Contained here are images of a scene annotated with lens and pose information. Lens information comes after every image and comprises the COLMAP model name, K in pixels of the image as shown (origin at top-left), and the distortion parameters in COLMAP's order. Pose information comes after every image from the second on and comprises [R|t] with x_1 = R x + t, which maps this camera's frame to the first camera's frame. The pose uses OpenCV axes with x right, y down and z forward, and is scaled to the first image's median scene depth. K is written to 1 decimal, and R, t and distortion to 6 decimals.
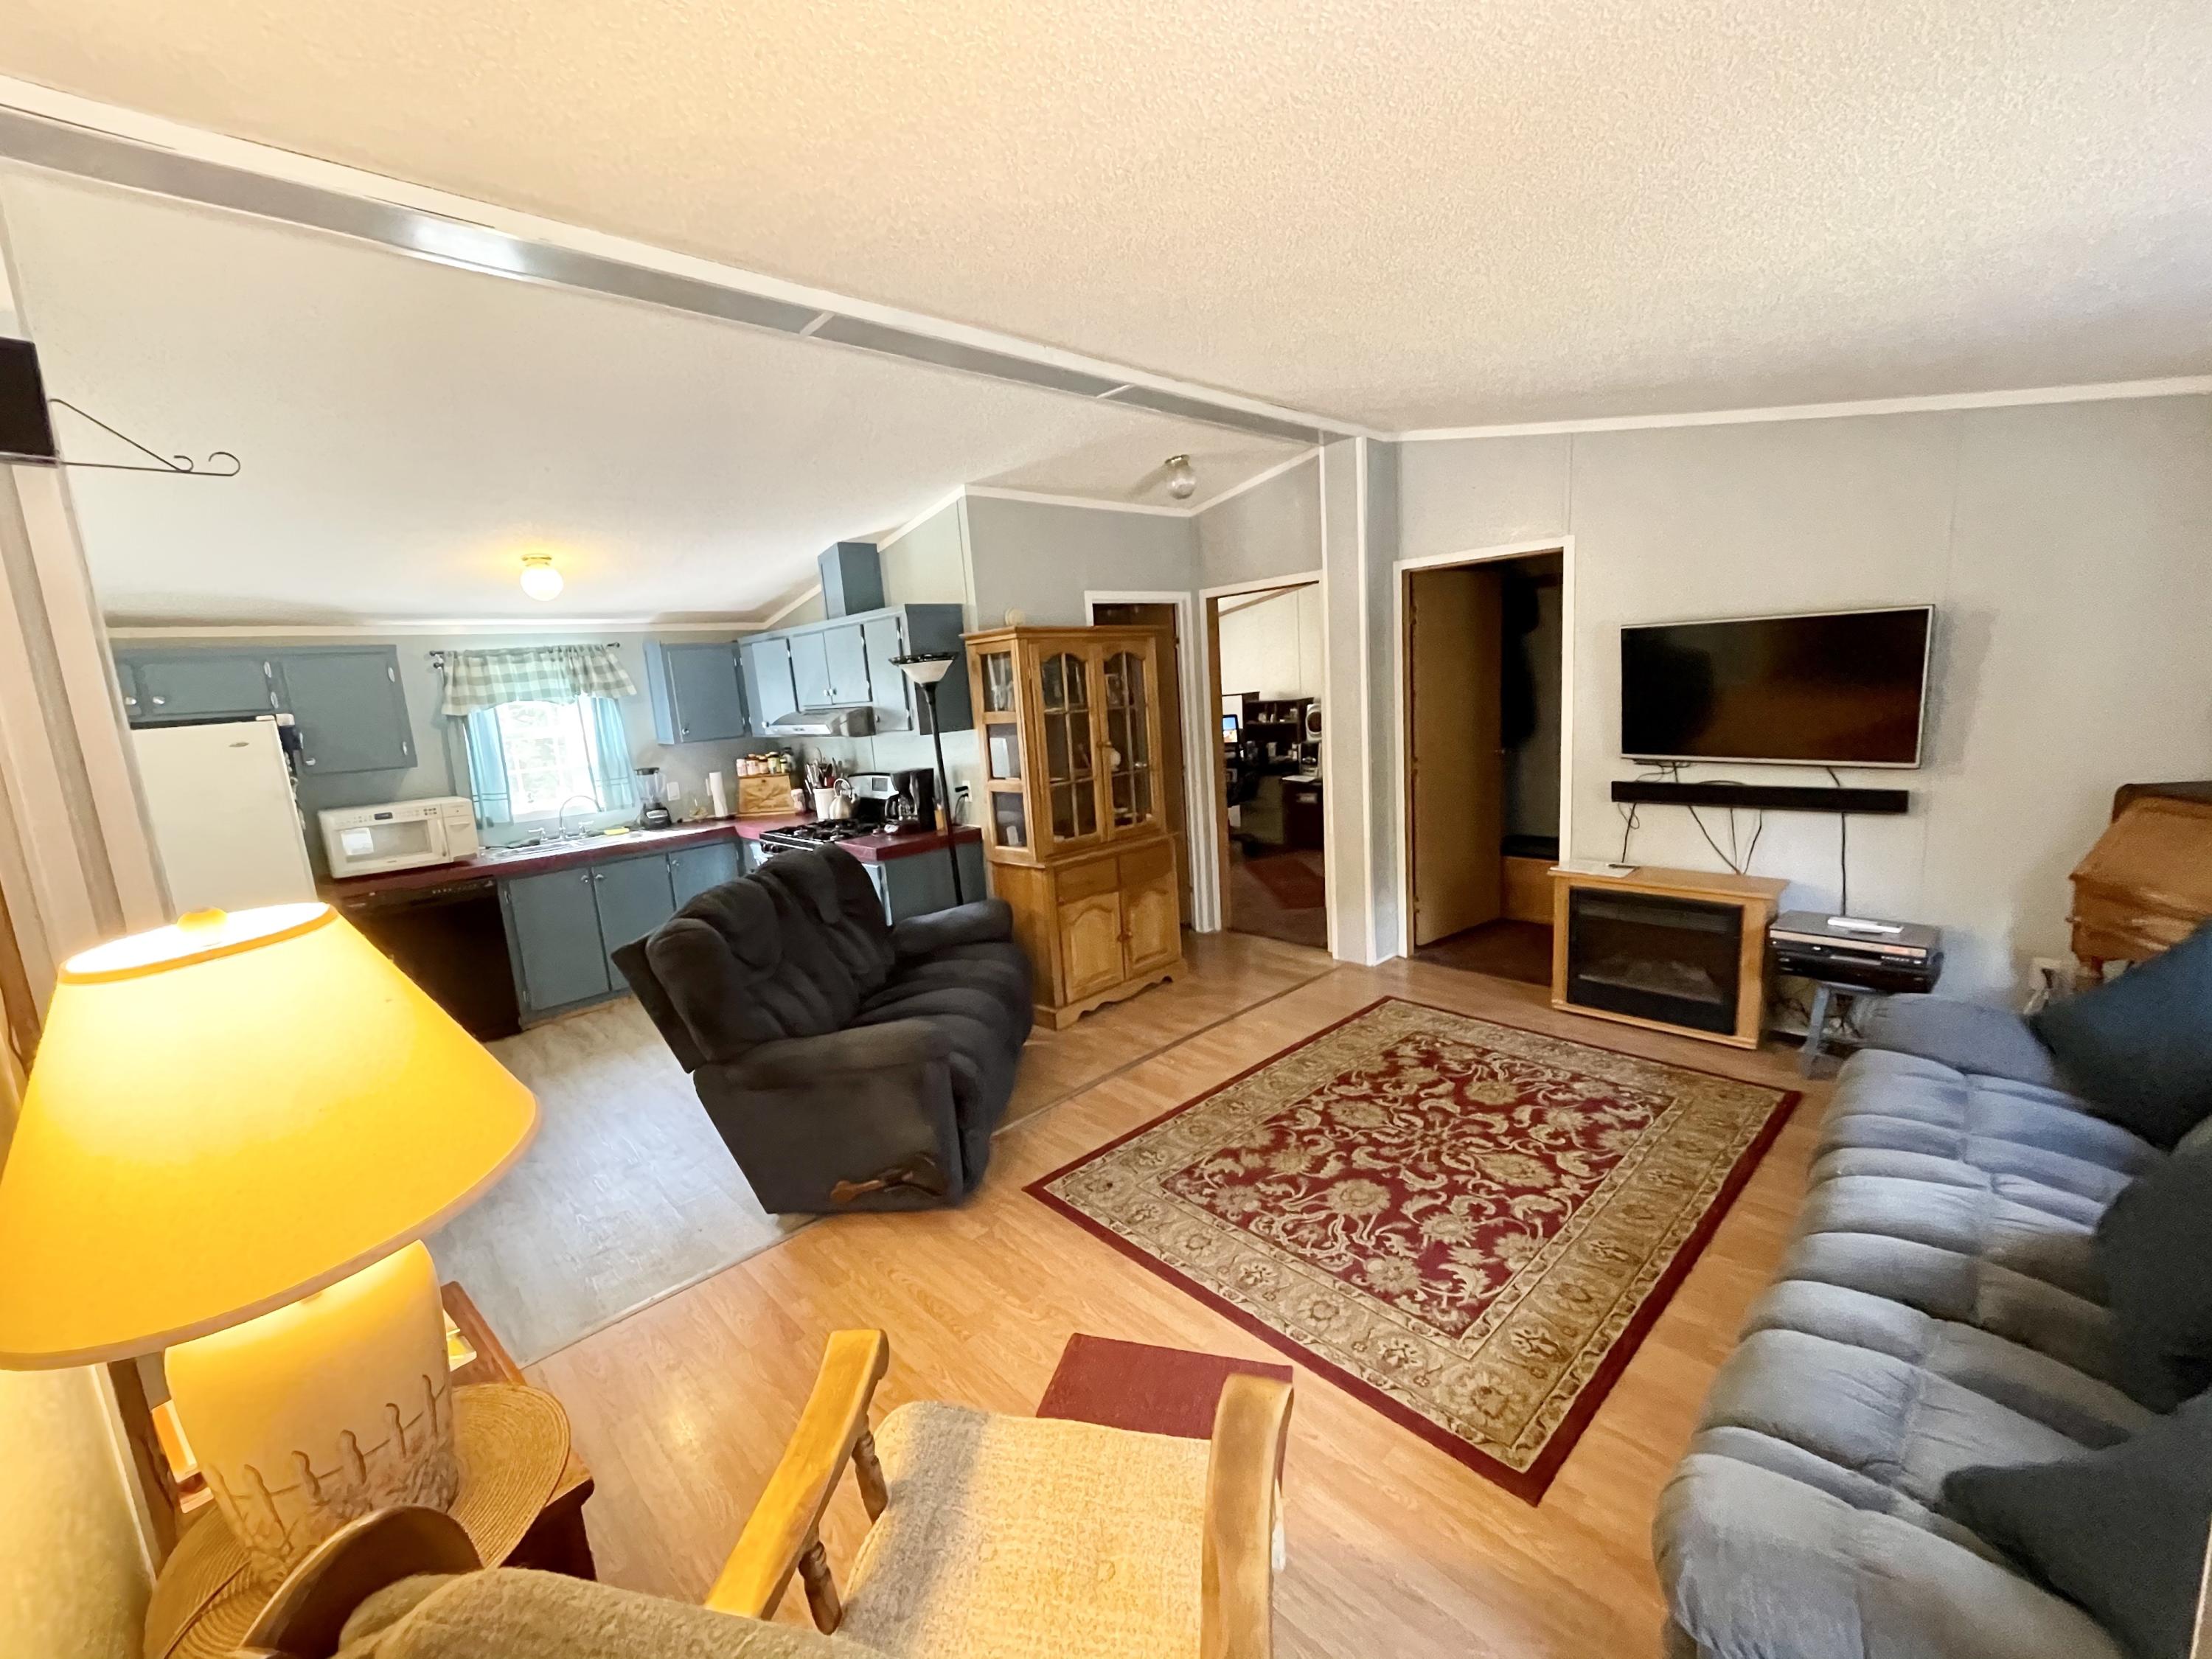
lens RADIAL K [[884.7, 0, 1106.0], [0, 884.7, 829.5], [0, 0, 1]] dist [-0.025694, -0.000130]
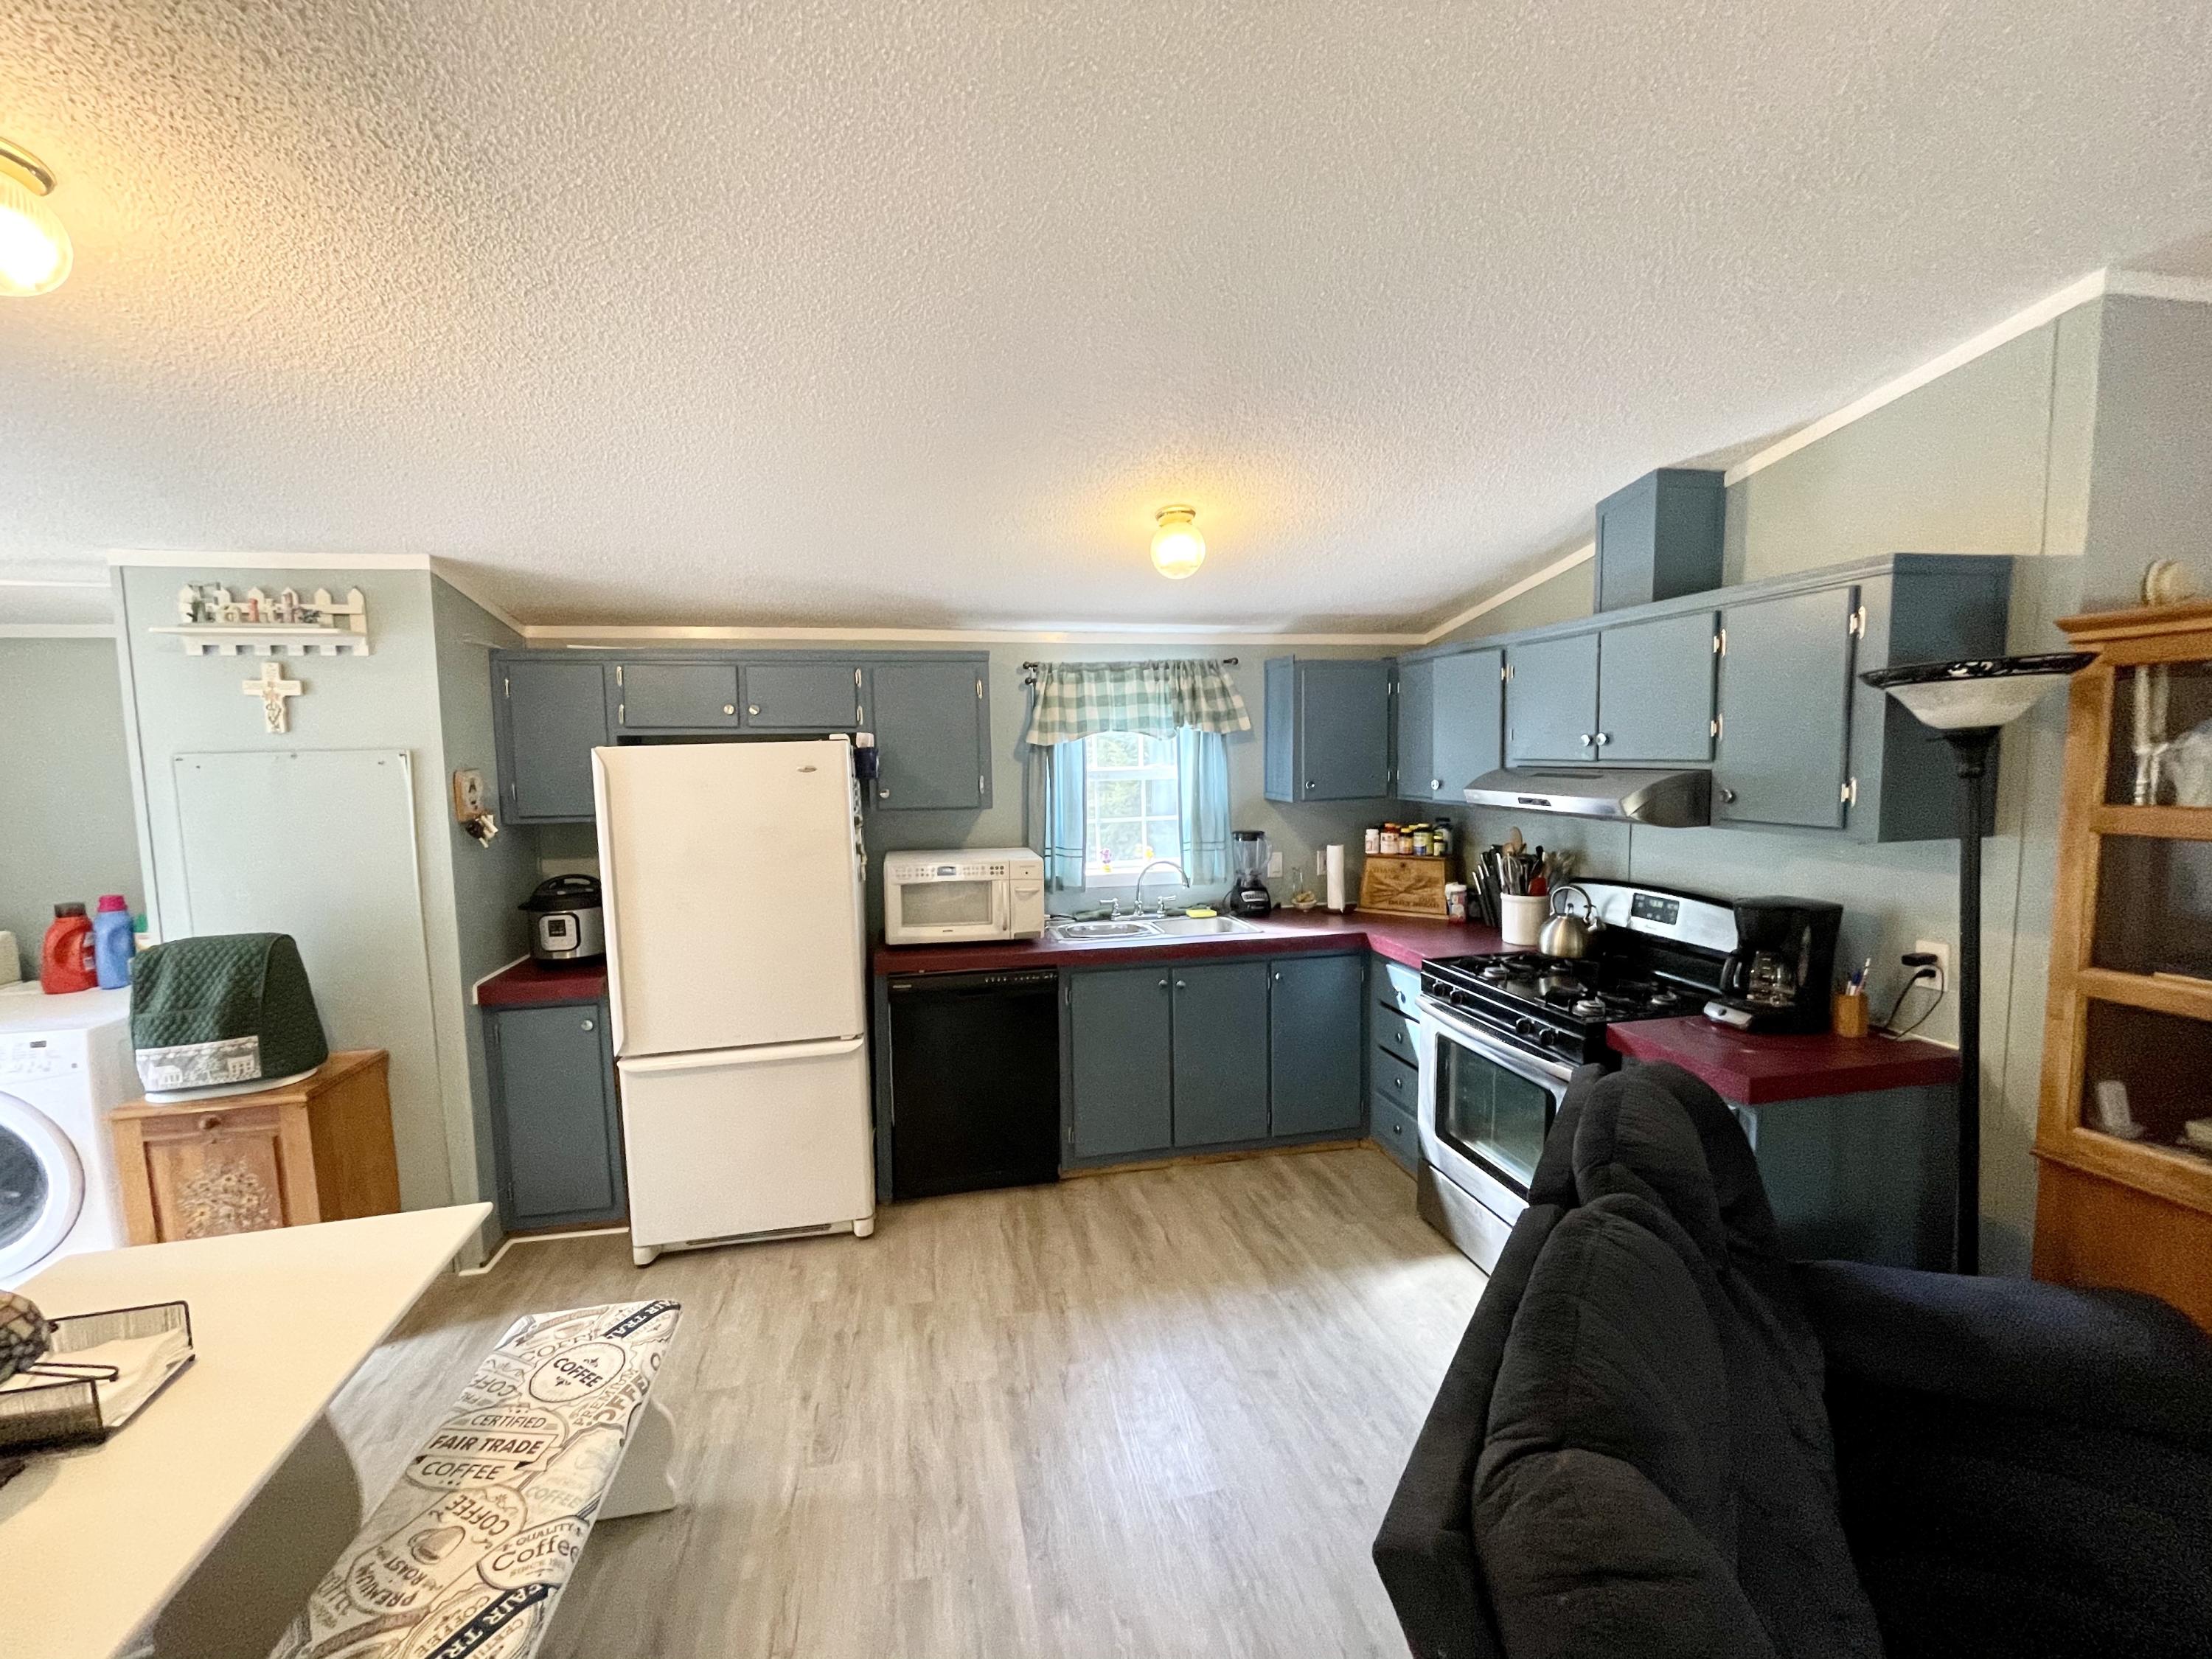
lens RADIAL K [[899.2, 0, 1089.8], [0, 899.2, 828.9], [0, 0, 1]] dist [0.003178, -0.000303]
pose [[0.835981, 0.097507, -0.540027, -0.257650], [-0.126994, 0.991749, -0.017522, -0.046512], [0.533862, 0.083229, 0.841465, 0.339596]]
